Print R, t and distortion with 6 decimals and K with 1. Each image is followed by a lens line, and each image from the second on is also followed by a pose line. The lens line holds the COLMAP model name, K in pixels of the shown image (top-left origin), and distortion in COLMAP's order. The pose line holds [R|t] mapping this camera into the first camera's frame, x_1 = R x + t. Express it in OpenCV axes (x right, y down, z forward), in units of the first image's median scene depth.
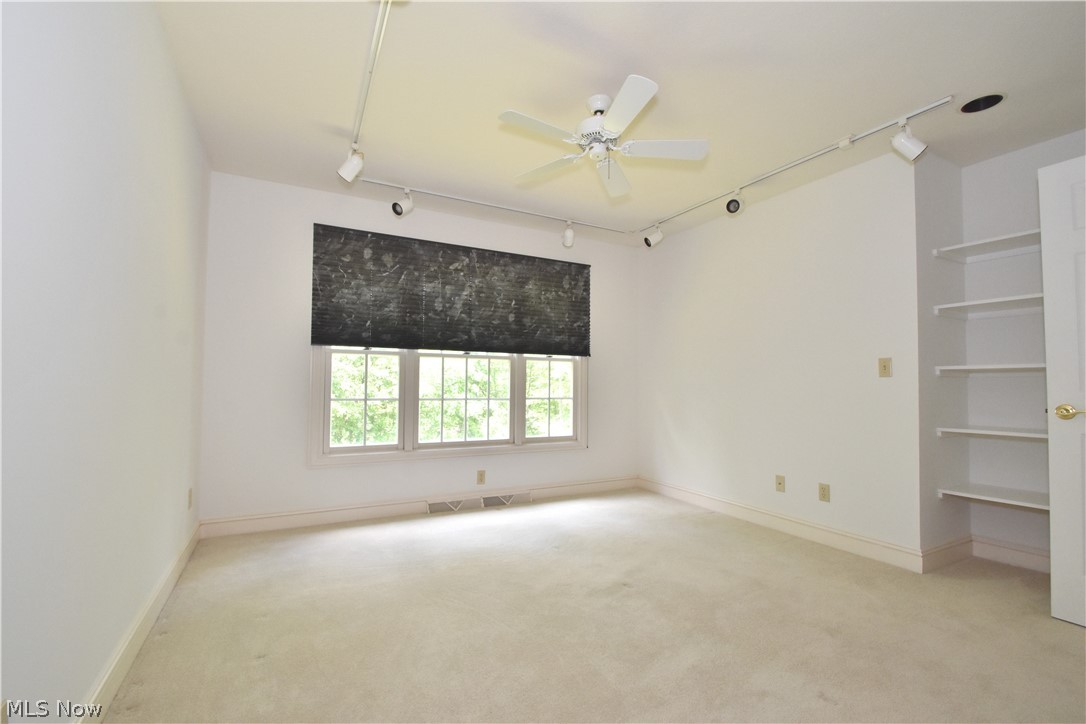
lens RADIAL K [[474.6, 0, 537.2], [0, 474.6, 370.2], [0, 0, 1]] dist [0.001411, -0.002586]
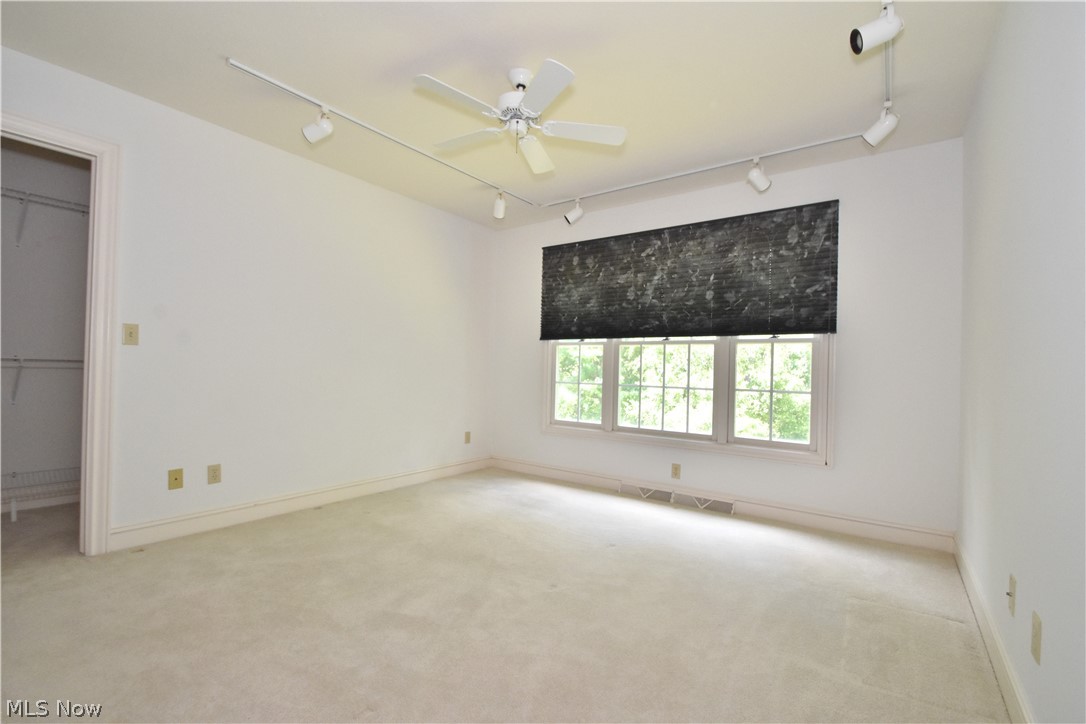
lens RADIAL K [[474.6, 0, 537.8], [0, 474.6, 362.9], [0, 0, 1]] dist [0.001411, -0.002586]
pose [[0.440650, -0.010511, -0.897617, 0.591960], [0.008930, 0.999933, -0.007326, 0.016746], [0.897635, -0.004787, 0.440714, 0.341962]]
